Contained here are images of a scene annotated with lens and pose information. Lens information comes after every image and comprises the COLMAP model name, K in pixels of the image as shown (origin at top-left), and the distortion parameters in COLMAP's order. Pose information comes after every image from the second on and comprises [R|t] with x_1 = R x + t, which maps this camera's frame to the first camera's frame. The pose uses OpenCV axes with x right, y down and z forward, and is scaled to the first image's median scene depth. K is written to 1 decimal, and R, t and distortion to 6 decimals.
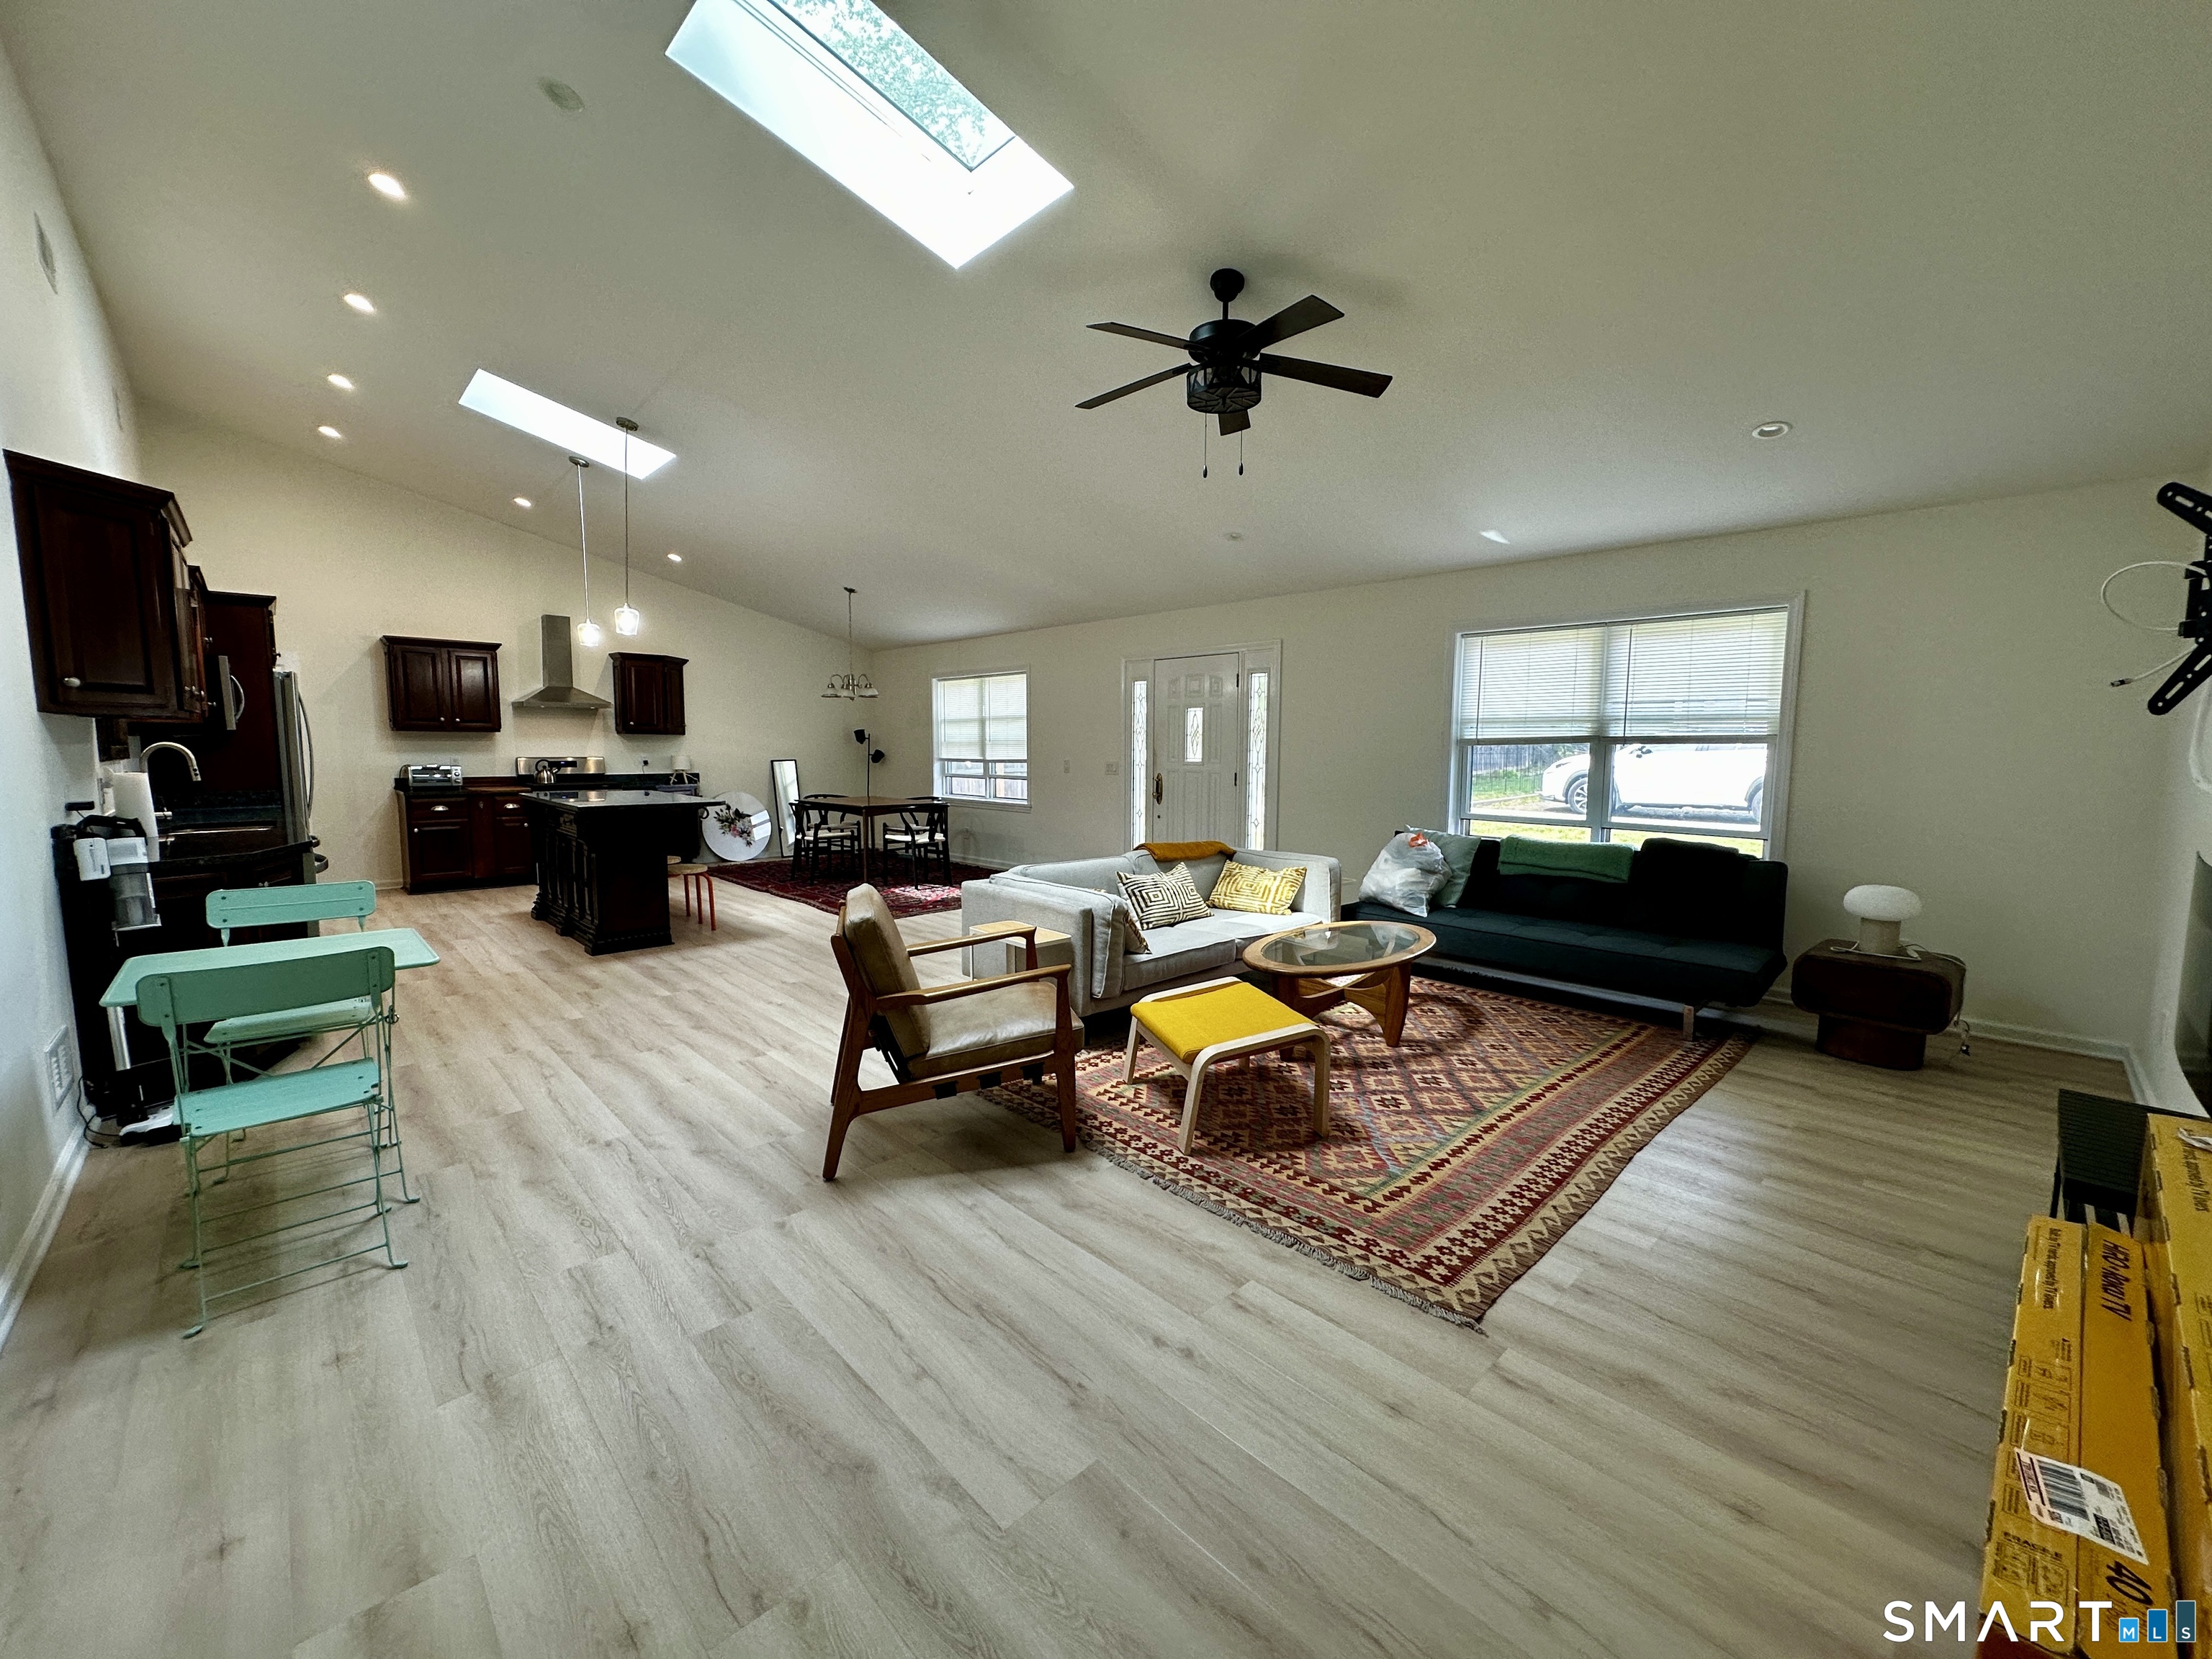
lens RADIAL K [[882.8, 0, 1103.8], [0, 882.8, 827.9], [0, 0, 1]] dist [-0.003455, 0.000918]
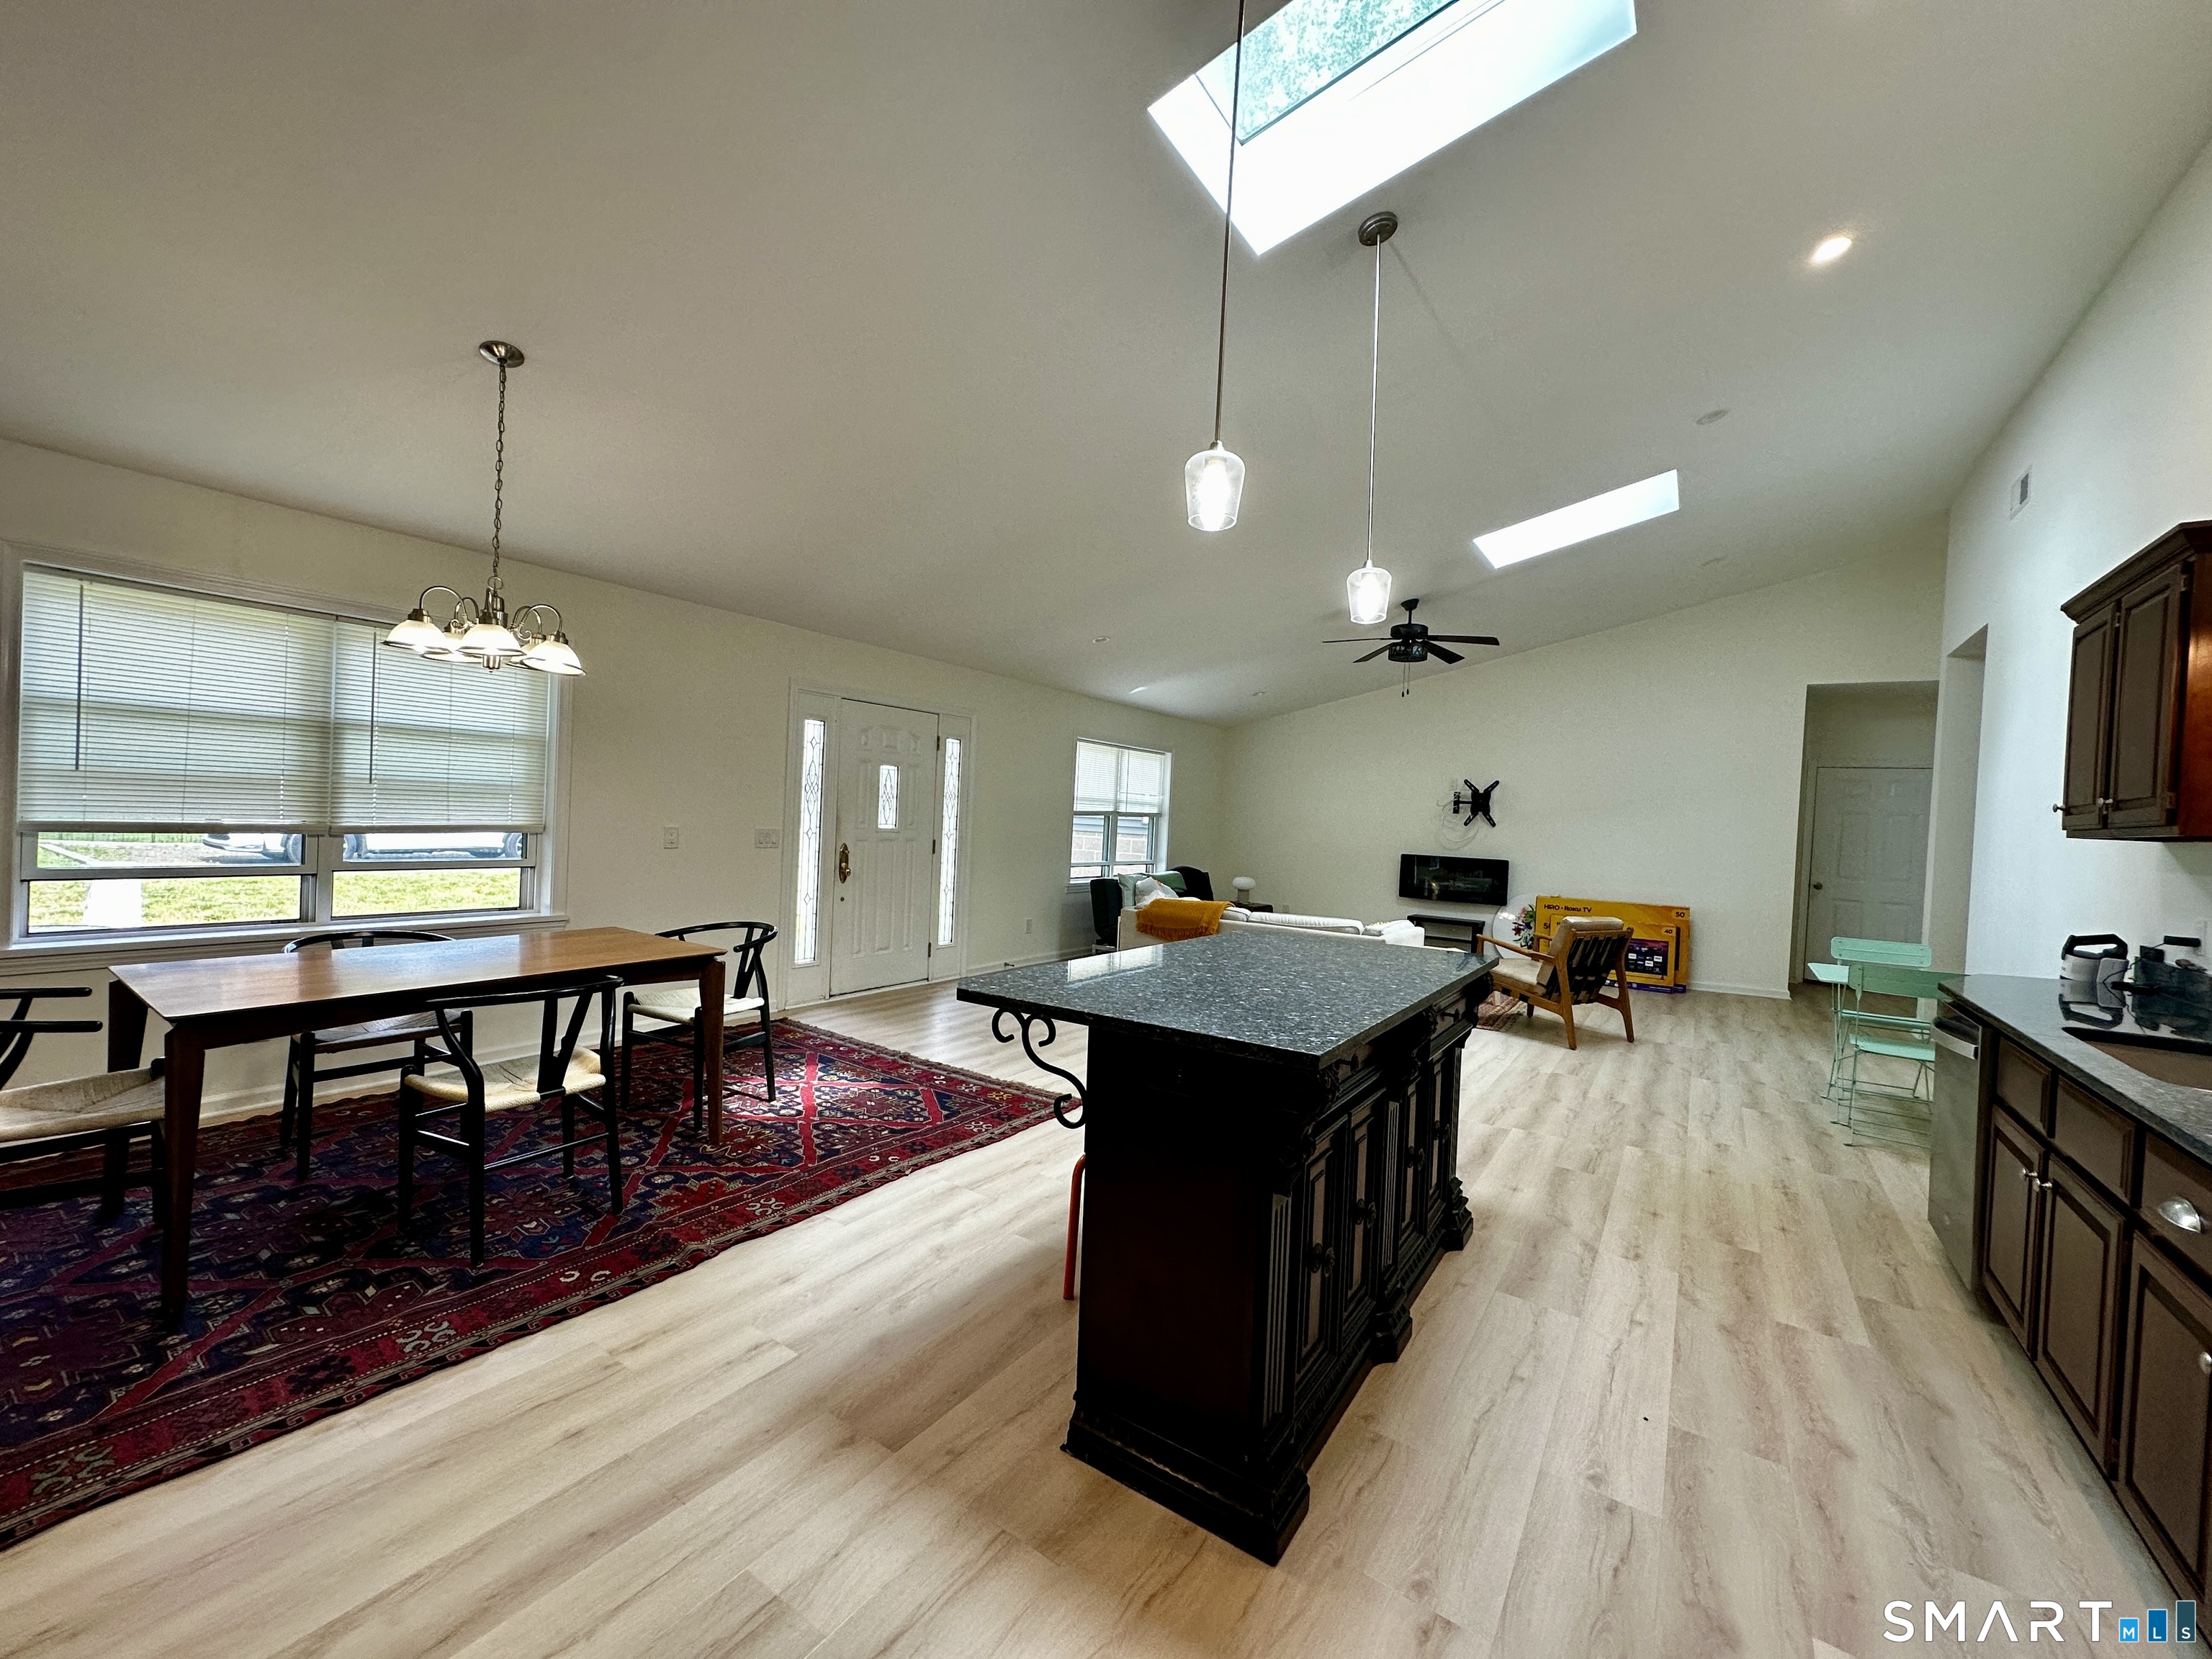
lens RADIAL K [[882.8, 0, 1103.8], [0, 882.8, 827.9], [0, 0, 1]] dist [-0.003455, 0.000918]
pose [[-0.207115, -0.028058, 0.977914, -0.734751], [0.047396, 0.998127, 0.038676, -0.093367], [-0.977168, 0.054359, -0.205397, 0.917597]]
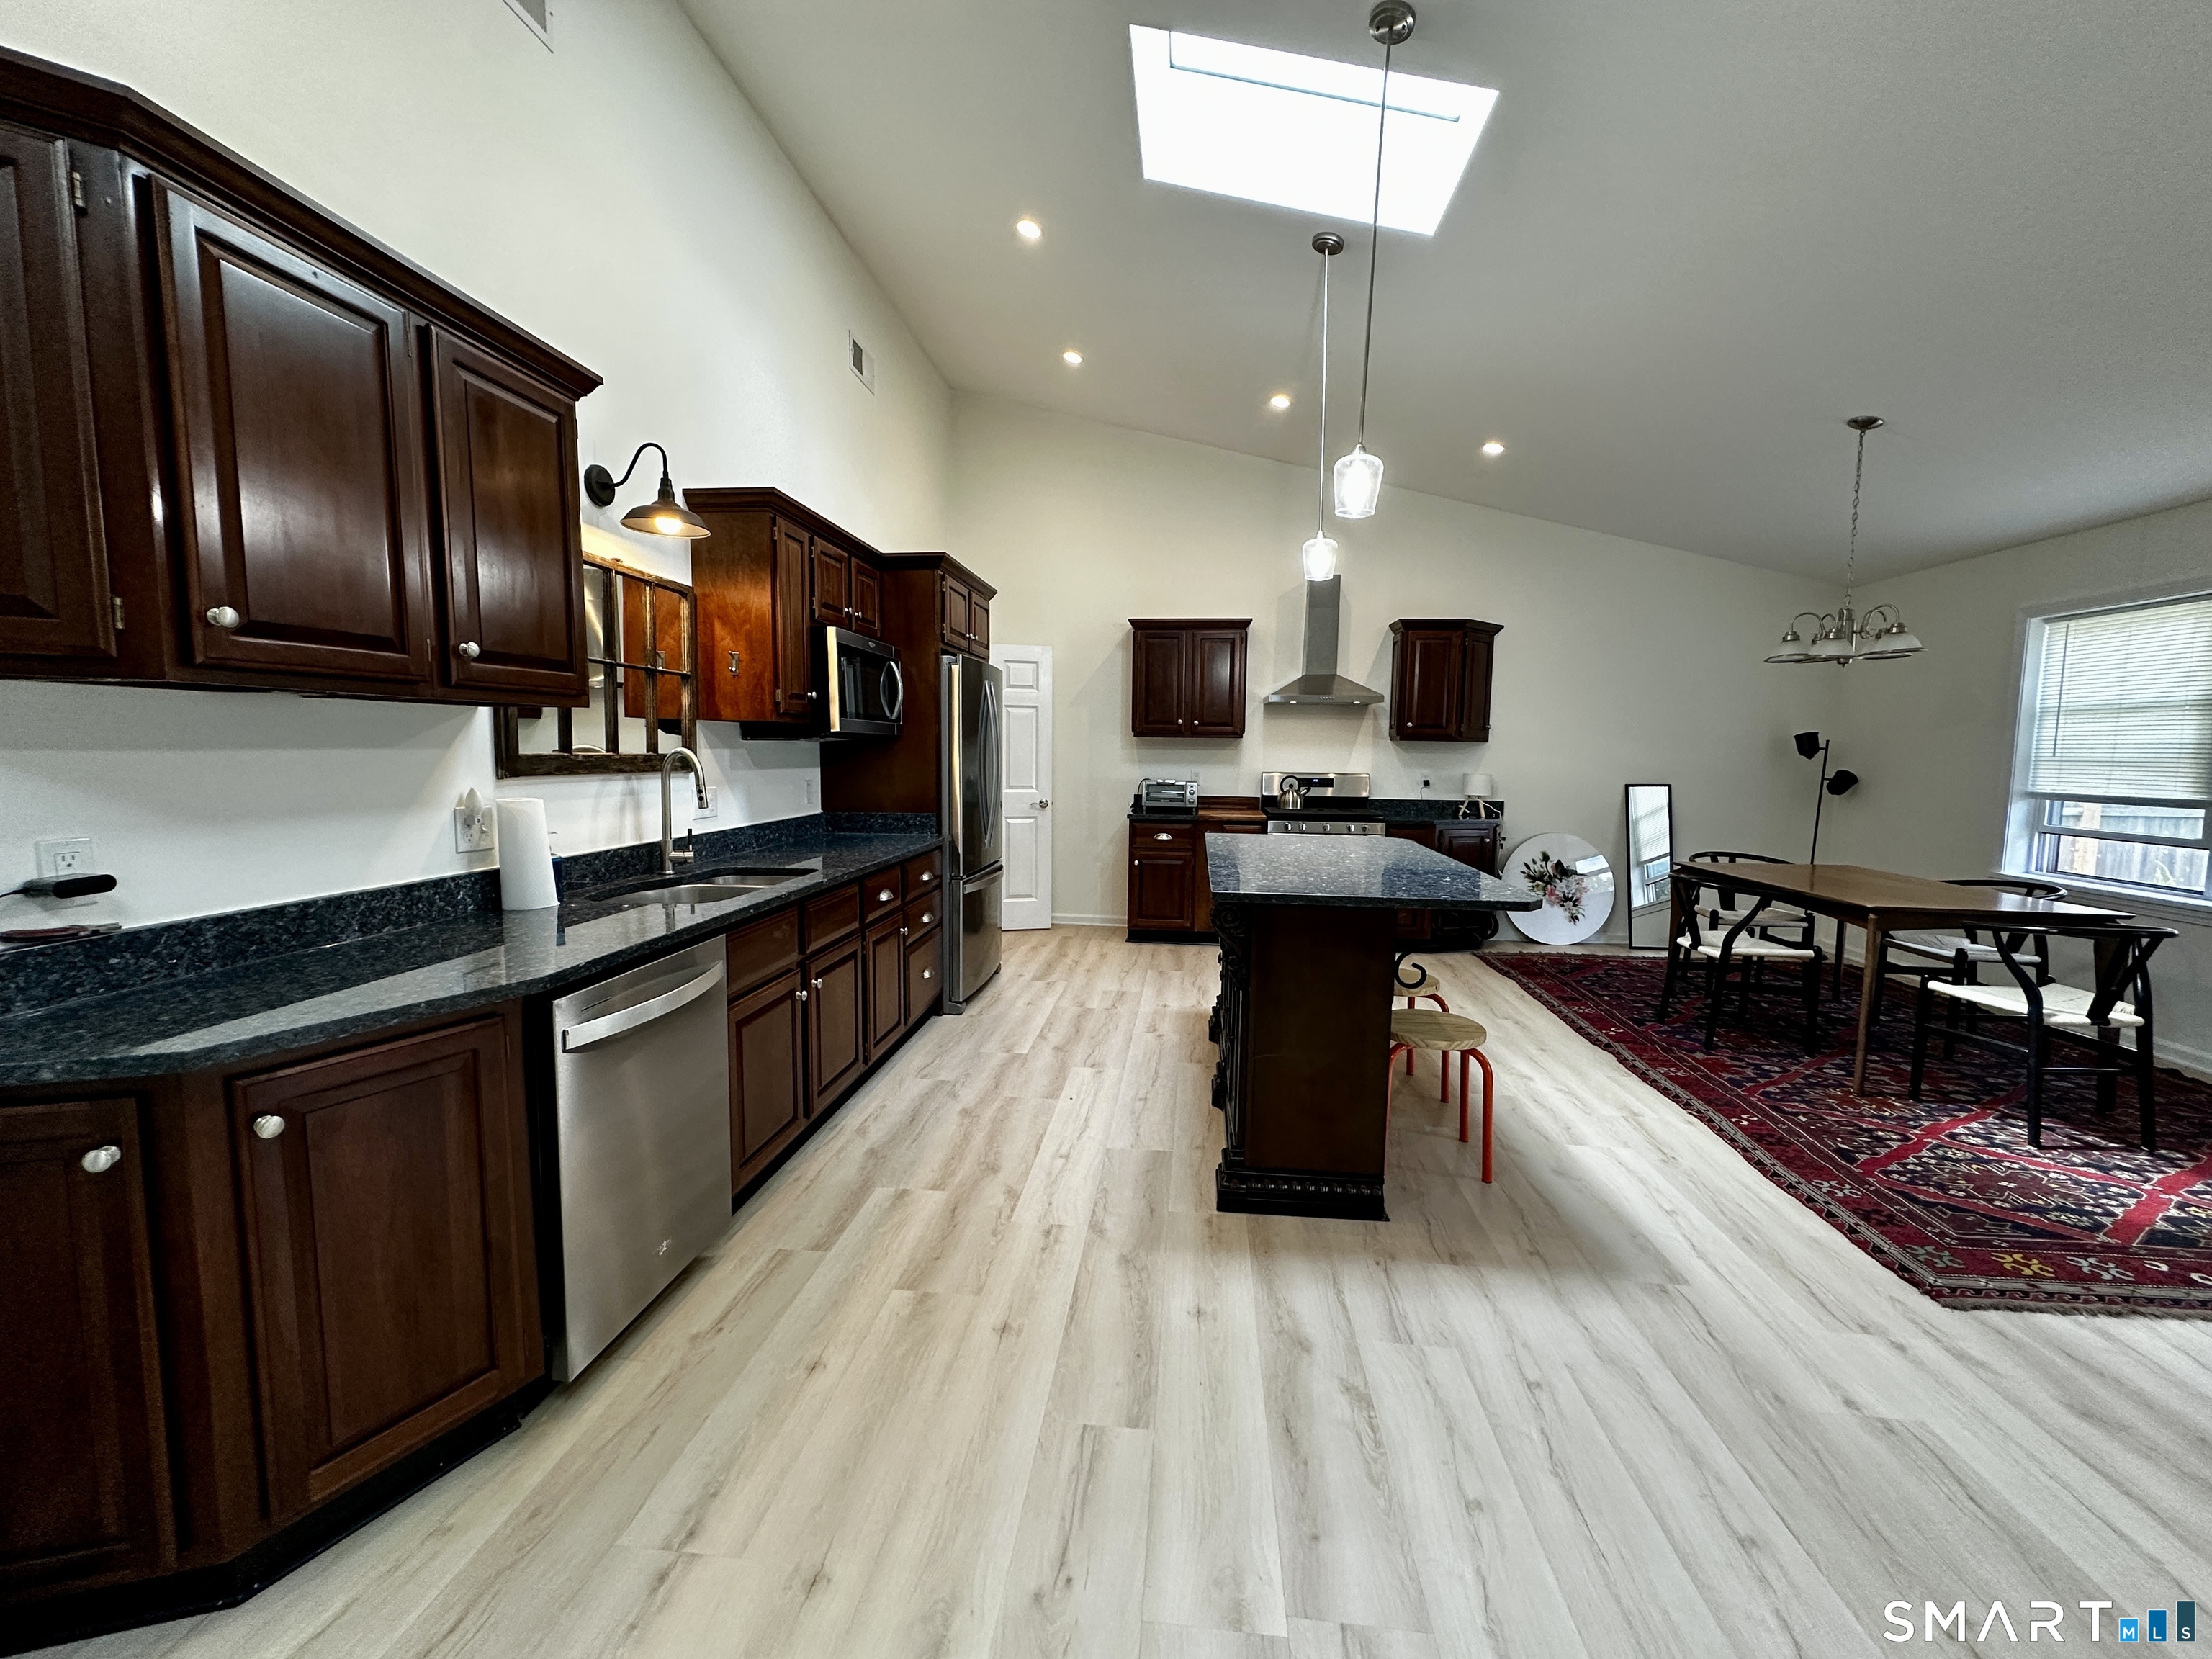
lens RADIAL K [[882.8, 0, 1103.8], [0, 882.8, 827.9], [0, 0, 1]] dist [-0.003455, 0.000918]
pose [[0.645871, 0.070949, -0.760143, -0.193984], [-0.080104, 0.996474, 0.024945, -0.043871], [0.759233, 0.044779, 0.649277, 0.446913]]
